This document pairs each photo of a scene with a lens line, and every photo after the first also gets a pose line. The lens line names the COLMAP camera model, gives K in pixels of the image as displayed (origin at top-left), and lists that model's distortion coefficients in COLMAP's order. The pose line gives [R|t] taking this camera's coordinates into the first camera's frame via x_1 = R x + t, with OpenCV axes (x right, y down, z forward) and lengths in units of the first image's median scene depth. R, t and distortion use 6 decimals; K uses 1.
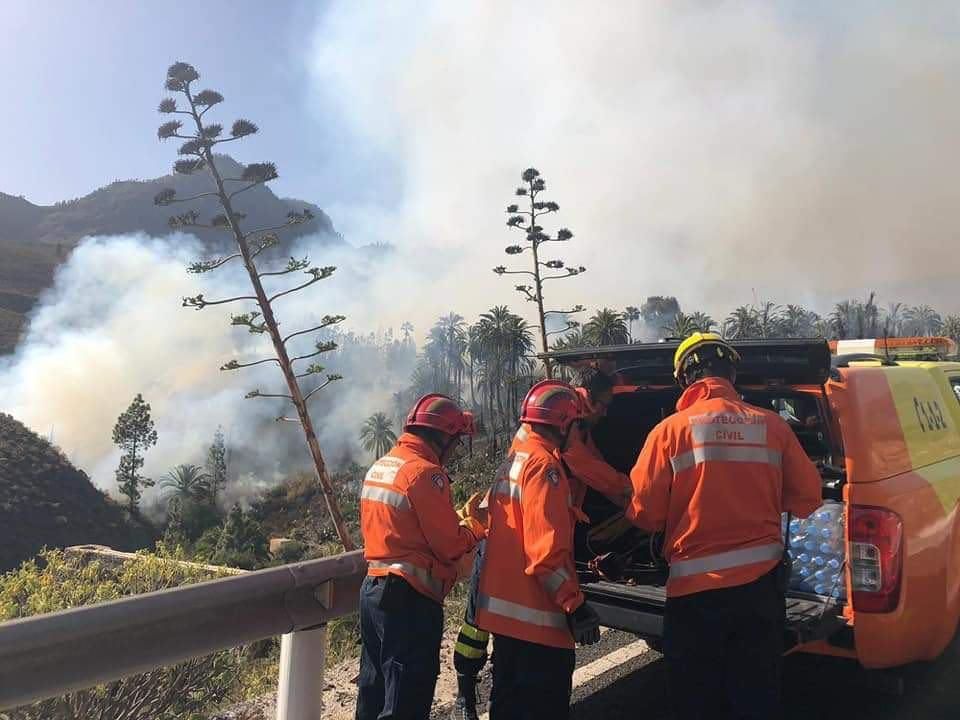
lens RADIAL K [[798.7, 0, 485.3], [0, 798.7, 361.6], [0, 0, 1]] dist [0.029376, -0.024020]
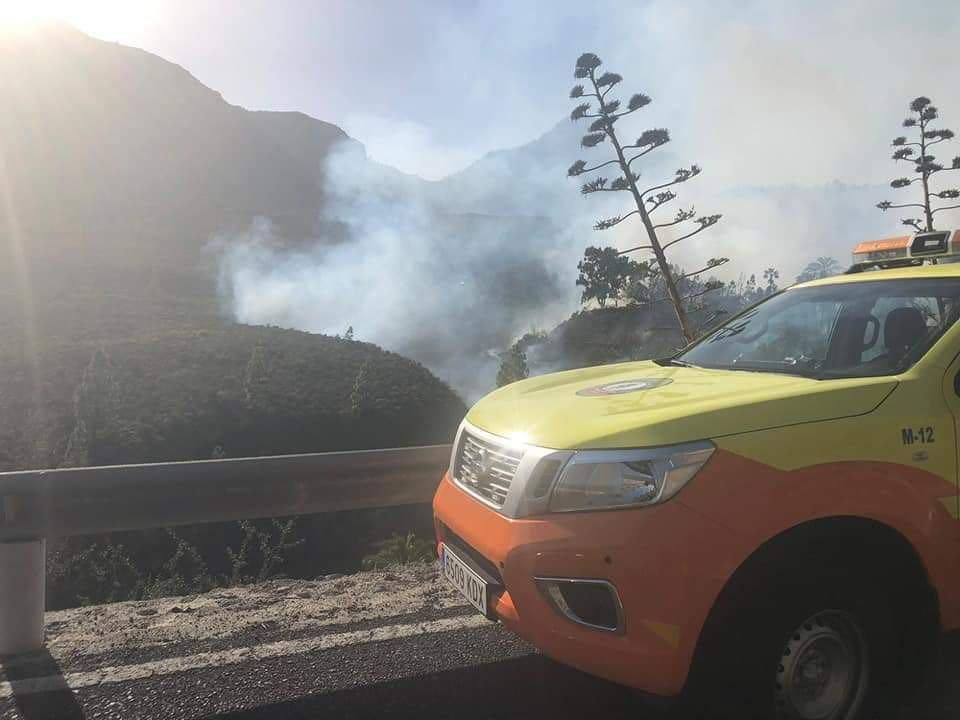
lens RADIAL K [[798.7, 0, 482.7], [0, 798.7, 356.7], [0, 0, 1]] dist [0.029376, -0.024020]
pose [[0.903490, 0.000040, -0.428608, -0.004819], [0.023059, 0.998547, 0.048701, 0.013894], [0.427987, -0.053884, 0.902177, -0.128577]]
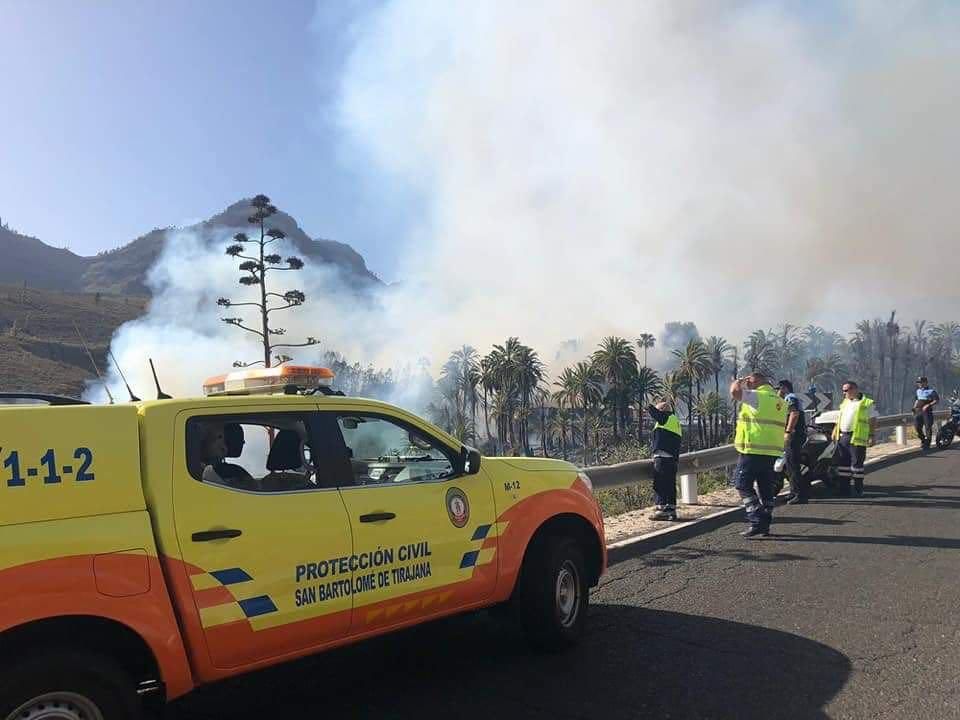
lens RADIAL K [[798.7, 0, 477.5], [0, 798.7, 362.1], [0, 0, 1]] dist [0.029376, -0.024020]
pose [[0.996636, -0.032027, -0.075442, 0.377542], [0.029001, 0.998743, -0.040873, 0.002639], [0.076656, 0.038548, 0.996312, 0.083244]]
